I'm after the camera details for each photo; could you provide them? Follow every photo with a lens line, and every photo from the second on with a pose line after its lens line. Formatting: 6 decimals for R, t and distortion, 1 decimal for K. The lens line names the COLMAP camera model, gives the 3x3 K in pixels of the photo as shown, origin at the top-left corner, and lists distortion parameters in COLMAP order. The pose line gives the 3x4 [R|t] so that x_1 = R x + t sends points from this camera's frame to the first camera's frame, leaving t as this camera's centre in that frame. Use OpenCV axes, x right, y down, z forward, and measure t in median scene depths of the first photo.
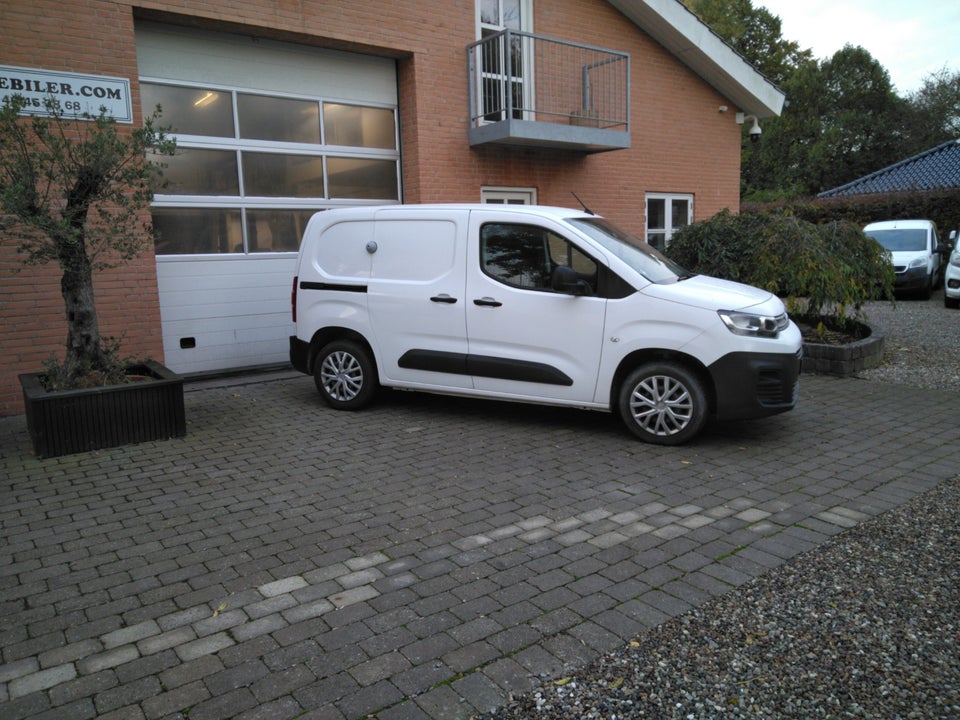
lens RADIAL K [[720.6, 0, 479.7], [0, 720.6, 355.3], [0, 0, 1]] dist [0.002712, -0.003350]
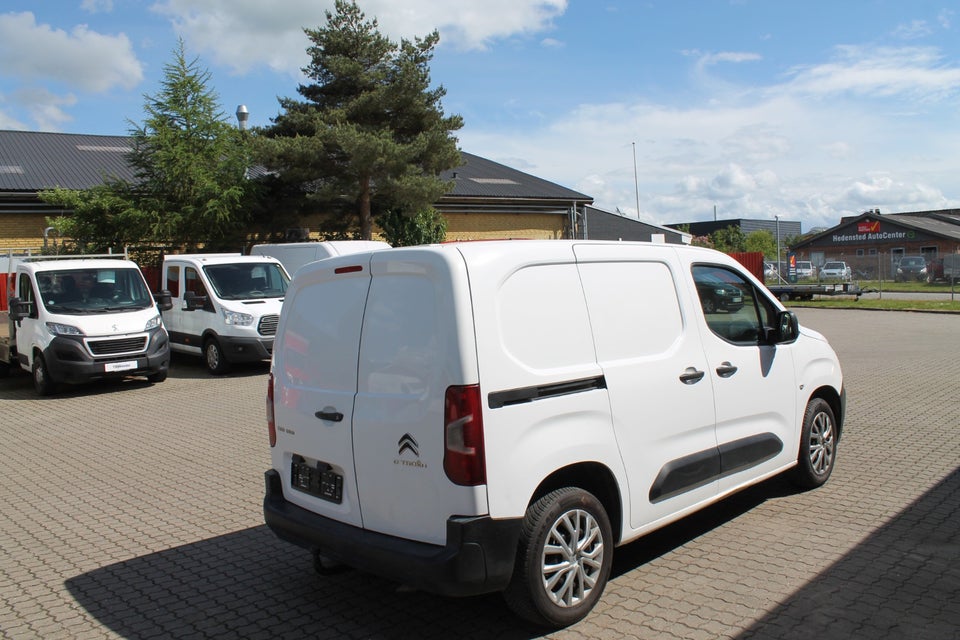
lens RADIAL K [[782.9, 0, 485.2], [0, 782.9, 330.4], [0, 0, 1]] dist [-0.104763, 0.046710]
pose [[0.370433, -0.069552, 0.926252, -0.722089], [0.212577, 0.977075, -0.011648, -0.138334], [-0.904207, 0.201215, 0.376726, 0.815453]]
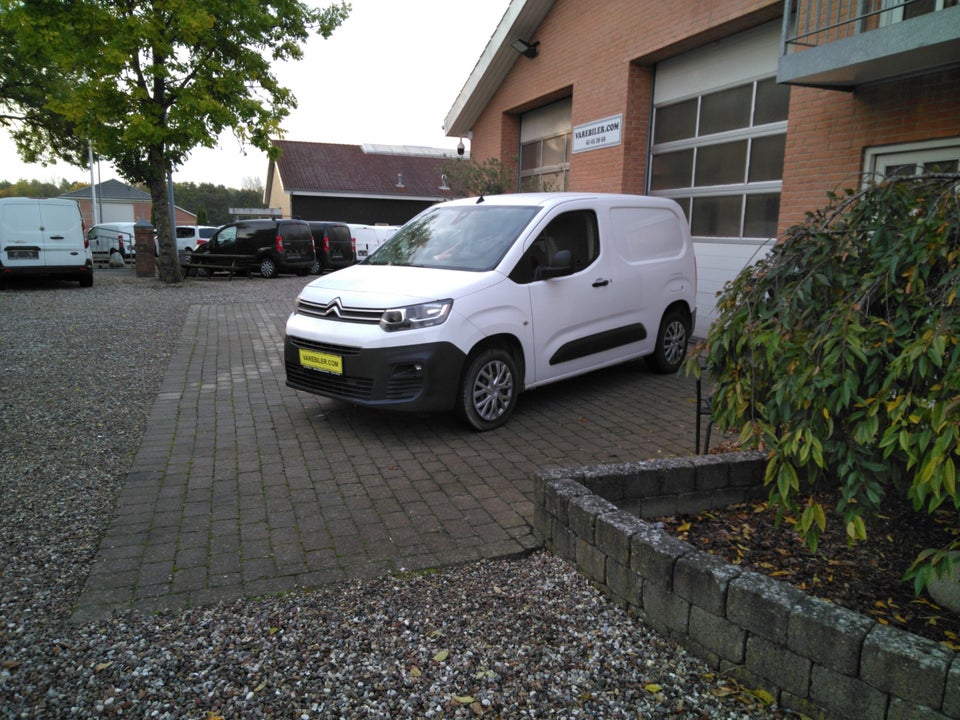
lens RADIAL K [[720.6, 0, 483.1], [0, 720.6, 358.1], [0, 0, 1]] dist [0.002712, -0.003350]
pose [[-0.287485, 0.183356, -0.940071, 1.106189], [-0.155475, 0.959553, 0.234702, -0.215646], [0.945082, 0.213631, -0.247350, 1.252483]]
